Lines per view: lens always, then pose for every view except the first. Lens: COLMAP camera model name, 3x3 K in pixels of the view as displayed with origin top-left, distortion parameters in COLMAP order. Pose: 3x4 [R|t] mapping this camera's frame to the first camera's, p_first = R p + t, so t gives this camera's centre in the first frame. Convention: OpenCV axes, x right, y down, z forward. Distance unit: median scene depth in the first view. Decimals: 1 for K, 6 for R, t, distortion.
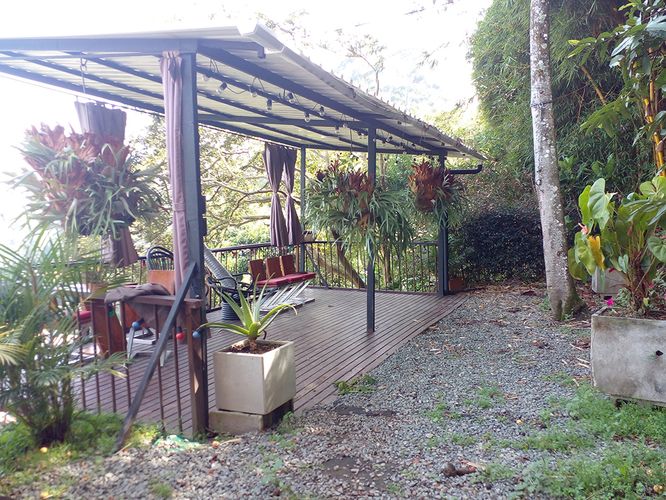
lens RADIAL K [[539.4, 0, 333.0], [0, 539.4, 250.0], [0, 0, 1]] dist [0.174378, -0.330035]
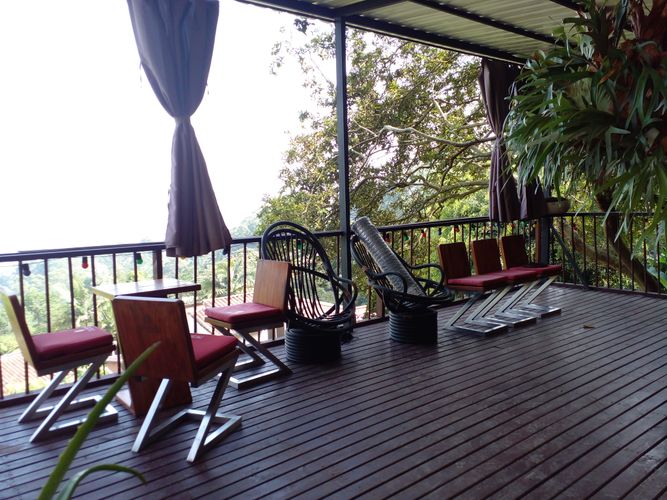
lens RADIAL K [[554.6, 0, 333.5], [0, 554.6, 250.0], [0, 0, 1]] dist [-0.008318, -0.005062]
pose [[0.896635, 0.018435, -0.442386, 0.009795], [-0.000328, 0.999160, 0.040971, 0.000589], [0.442769, -0.036591, 0.895889, 0.331305]]
